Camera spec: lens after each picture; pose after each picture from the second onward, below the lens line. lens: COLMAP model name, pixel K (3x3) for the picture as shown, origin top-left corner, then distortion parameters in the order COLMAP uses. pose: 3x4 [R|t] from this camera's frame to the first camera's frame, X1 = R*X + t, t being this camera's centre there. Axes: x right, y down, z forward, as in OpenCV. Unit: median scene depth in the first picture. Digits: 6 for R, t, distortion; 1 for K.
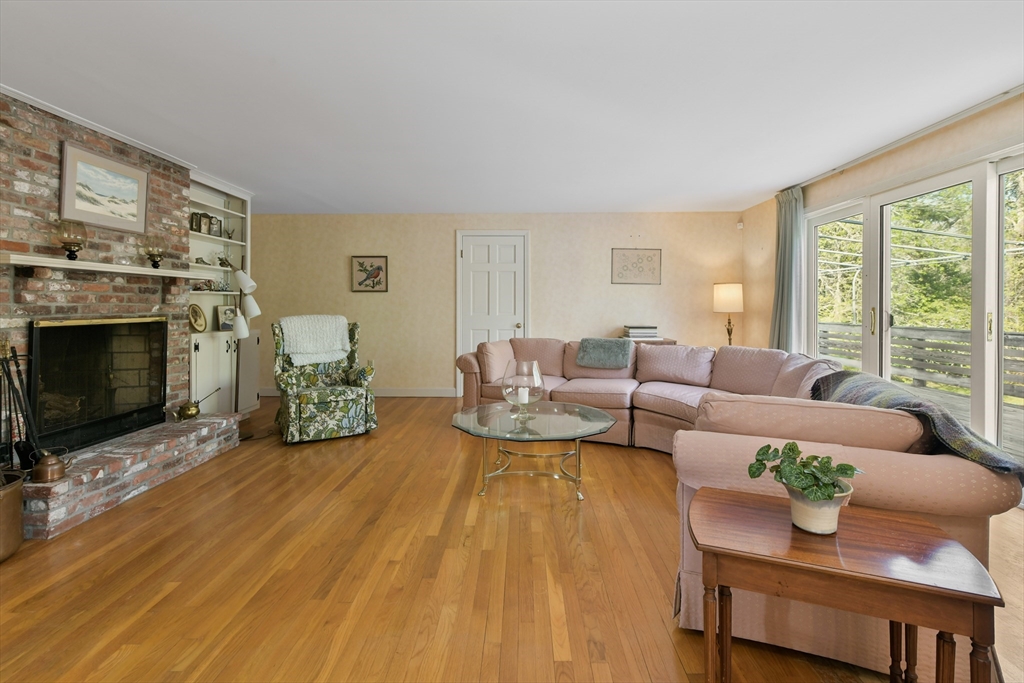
lens RADIAL K [[472.0, 0, 510.0], [0, 472.0, 304.3], [0, 0, 1]] dist [-0.000897, -0.000101]
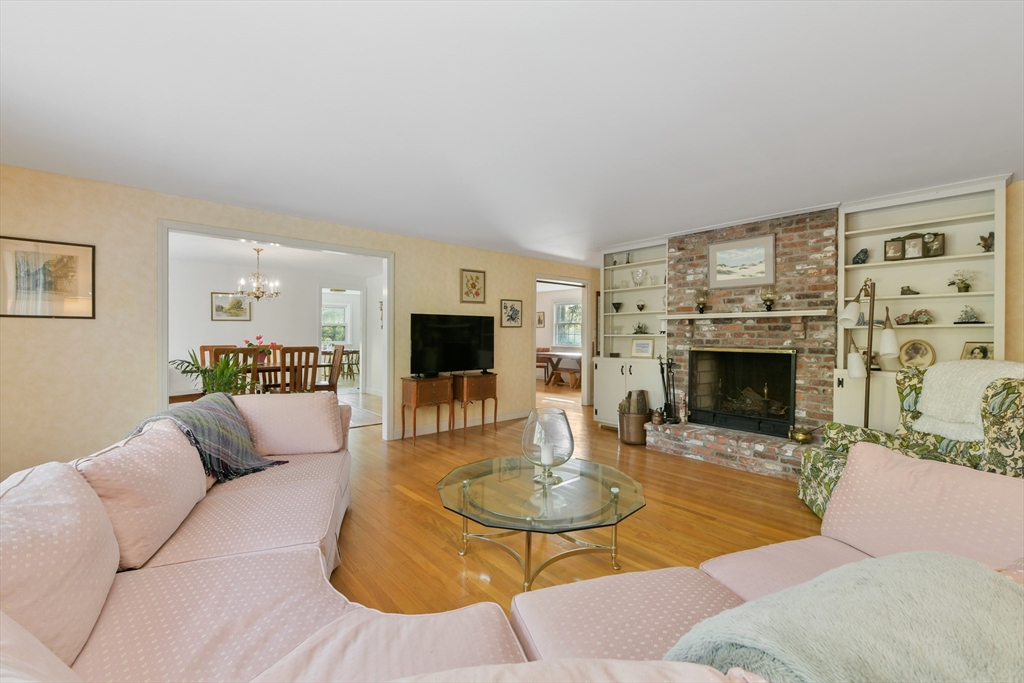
lens RADIAL K [[414.8, 0, 513.4], [0, 414.8, 335.9], [0, 0, 1]] dist [0.000278, 0.000025]
pose [[-0.732902, 0.002999, -0.680328, 0.463168], [-0.000381, 0.999988, 0.004819, -0.012524], [0.680334, 0.003791, -0.732892, 1.232649]]
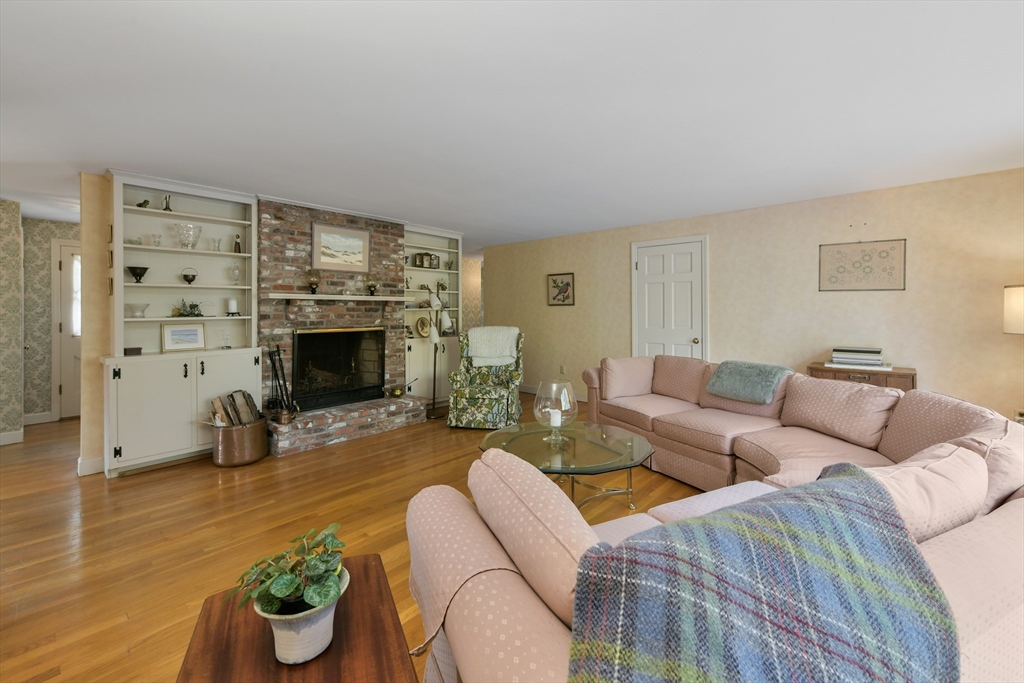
lens RADIAL K [[428.7, 0, 515.7], [0, 428.7, 312.3], [0, 0, 1]] dist [0.000317, 0.000204]
pose [[0.763801, -0.001598, -0.645450, 0.440976], [0.005059, 0.999981, 0.003511, -0.021975], [0.645432, -0.005947, 0.763794, 0.228132]]
